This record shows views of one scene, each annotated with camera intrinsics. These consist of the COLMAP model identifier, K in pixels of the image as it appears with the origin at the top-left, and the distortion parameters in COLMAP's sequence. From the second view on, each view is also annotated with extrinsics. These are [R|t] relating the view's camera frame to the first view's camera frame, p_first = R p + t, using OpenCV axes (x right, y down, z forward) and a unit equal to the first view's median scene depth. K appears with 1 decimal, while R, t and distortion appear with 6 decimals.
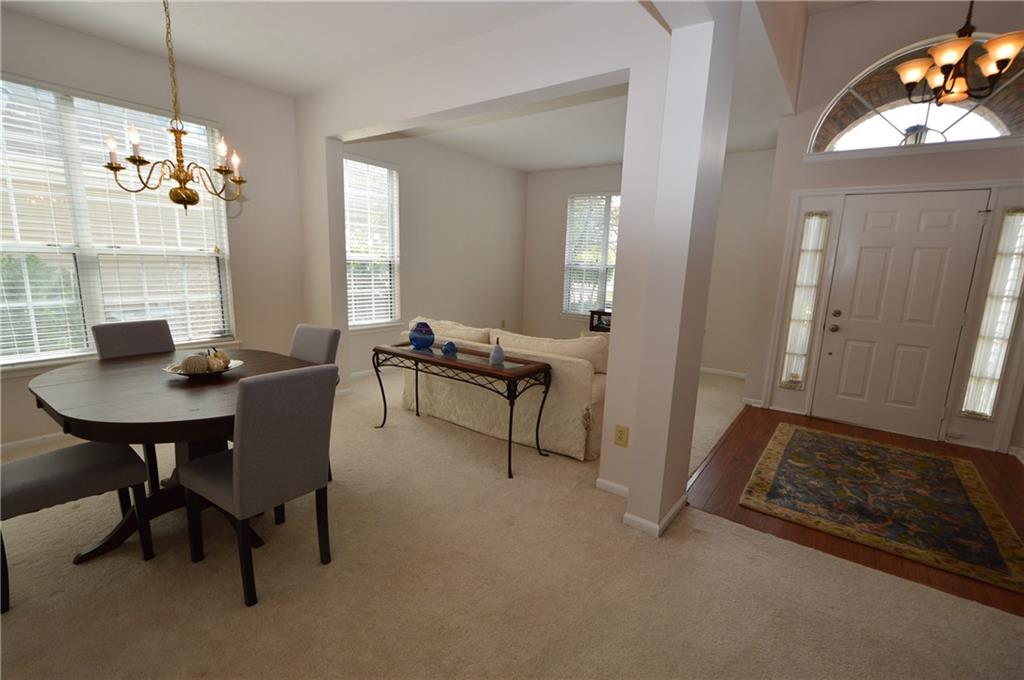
lens RADIAL K [[453.8, 0, 509.4], [0, 453.8, 347.5], [0, 0, 1]] dist [0.004633, -0.006375]
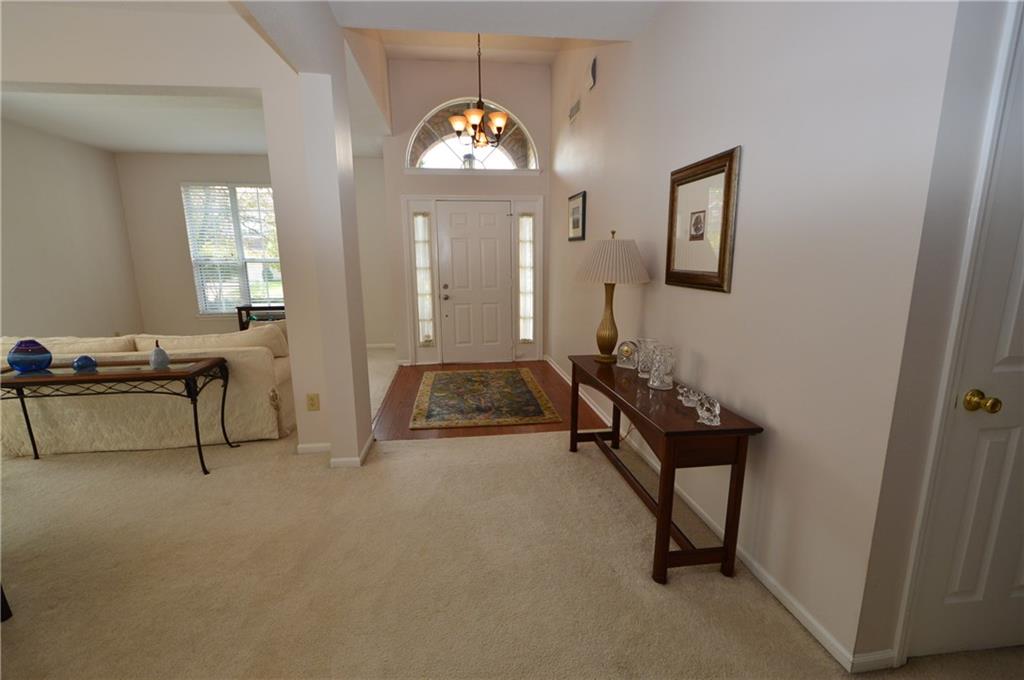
lens RADIAL K [[453.8, 0, 509.4], [0, 453.8, 347.5], [0, 0, 1]] dist [0.004633, -0.006375]
pose [[0.723180, -0.174344, 0.668292, -0.125423], [0.160743, 0.983531, 0.082639, 0.032566], [-0.671693, 0.047661, 0.739295, -0.190370]]
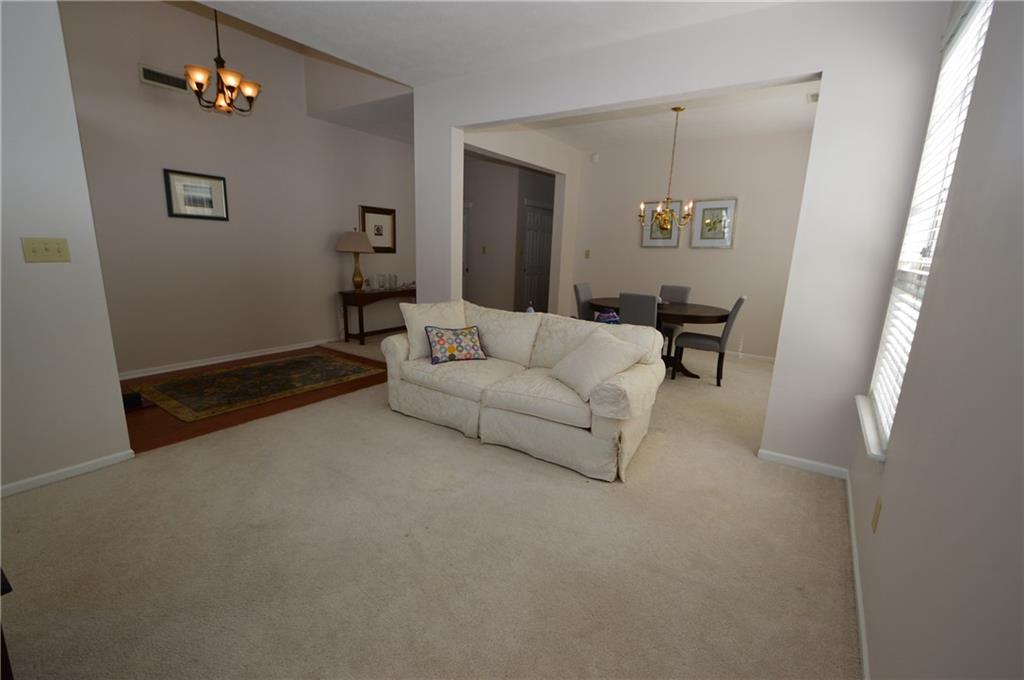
lens RADIAL K [[453.8, 0, 509.4], [0, 453.8, 347.5], [0, 0, 1]] dist [0.004633, -0.006375]
pose [[-0.997341, -0.056241, -0.046349, 0.091119], [-0.070025, 0.915746, 0.395608, -0.415377], [0.020194, 0.397802, -0.917249, 2.221130]]
